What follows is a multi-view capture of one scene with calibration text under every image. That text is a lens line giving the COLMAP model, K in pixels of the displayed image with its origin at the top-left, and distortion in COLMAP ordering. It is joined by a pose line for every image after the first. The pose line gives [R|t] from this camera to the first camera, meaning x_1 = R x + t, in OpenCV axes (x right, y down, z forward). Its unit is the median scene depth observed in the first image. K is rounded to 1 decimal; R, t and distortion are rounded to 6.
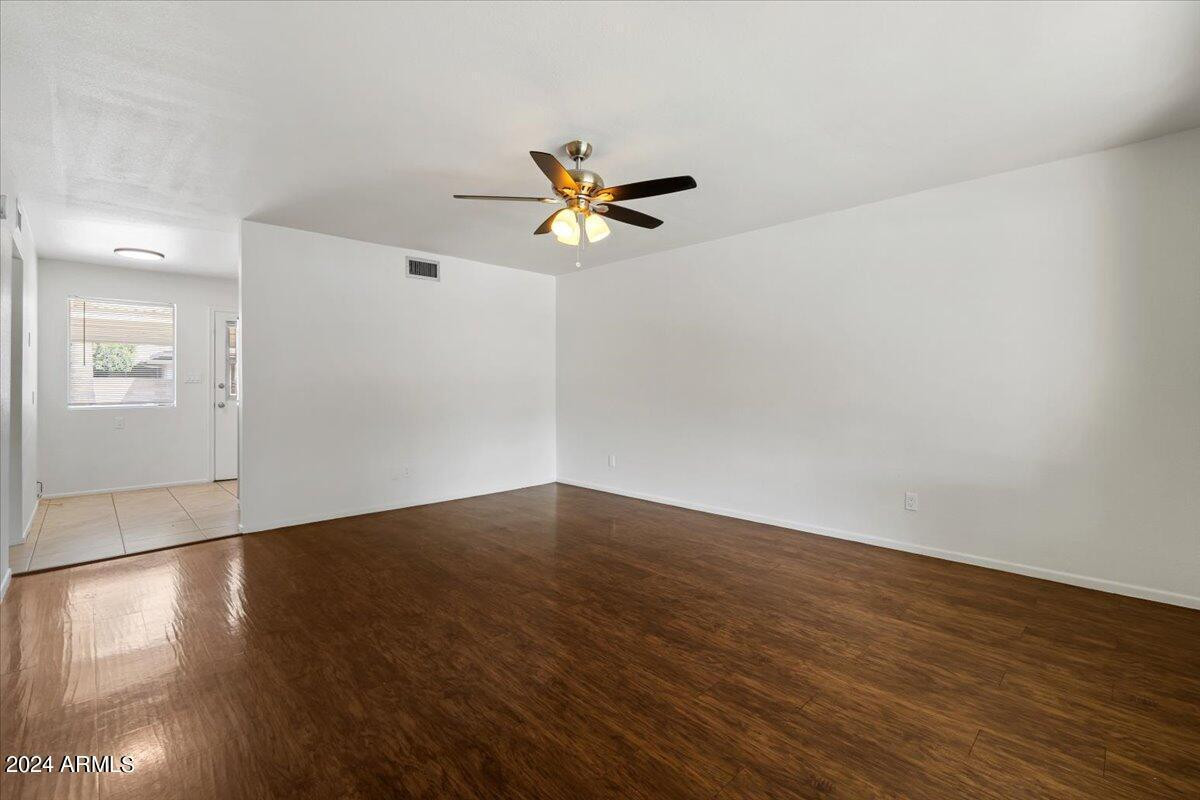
lens RADIAL K [[527.5, 0, 591.1], [0, 527.5, 390.0], [0, 0, 1]] dist [0.001718, 0.000299]
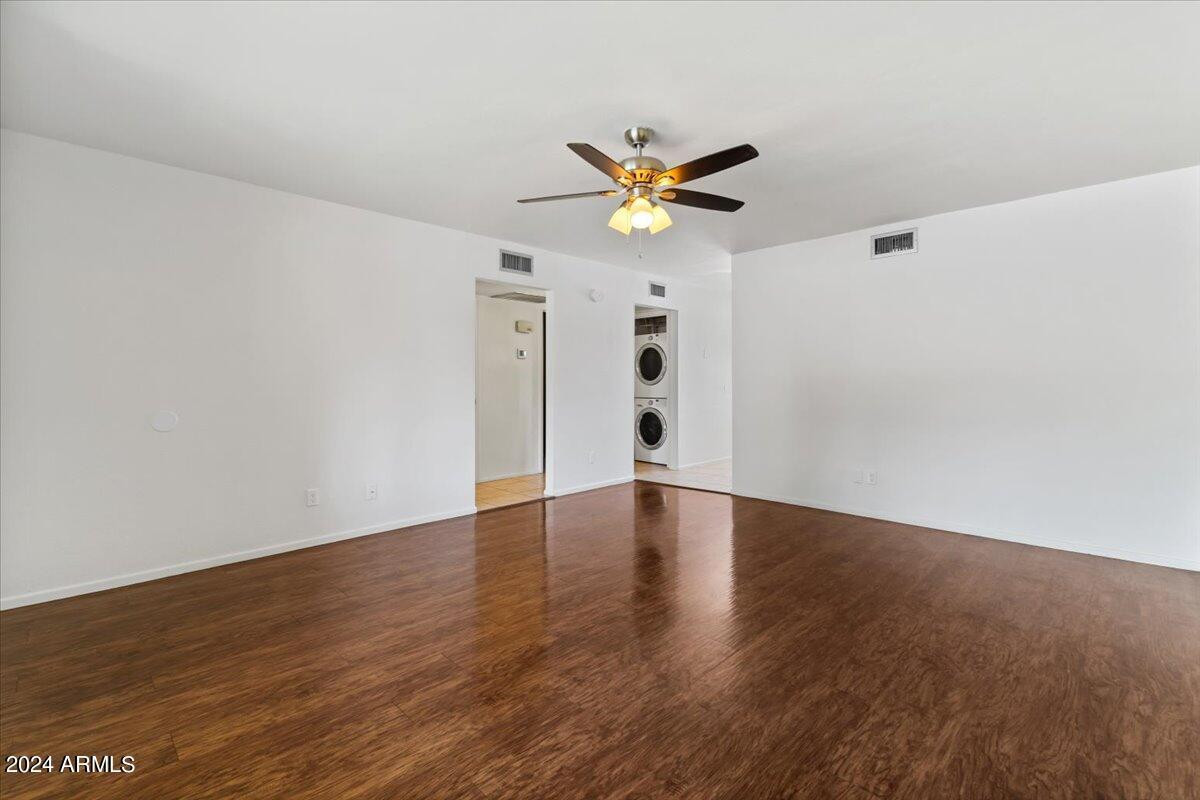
lens RADIAL K [[527.5, 0, 591.5], [0, 527.5, 392.5], [0, 0, 1]] dist [0.001718, 0.000299]
pose [[0.021298, 0.021589, -0.999540, 1.246560], [-0.005406, 0.999755, 0.021479, -0.014039], [0.999759, 0.004946, 0.021410, 1.202465]]
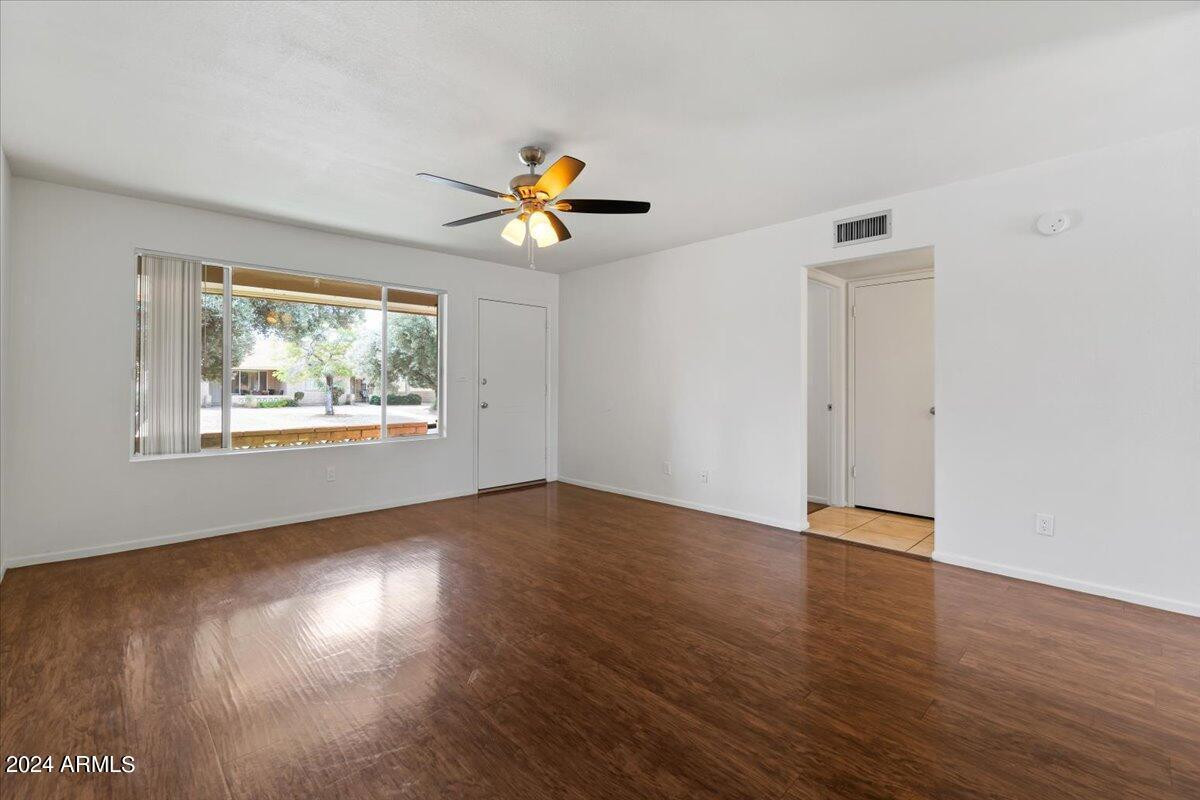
lens RADIAL K [[527.5, 0, 590.8], [0, 527.5, 390.3], [0, 0, 1]] dist [0.001718, 0.000299]
pose [[-0.999981, -0.000844, 0.006124, -0.193517], [-0.000711, 0.999765, 0.021686, -0.026115], [-0.006141, 0.021681, -0.999746, 2.717620]]
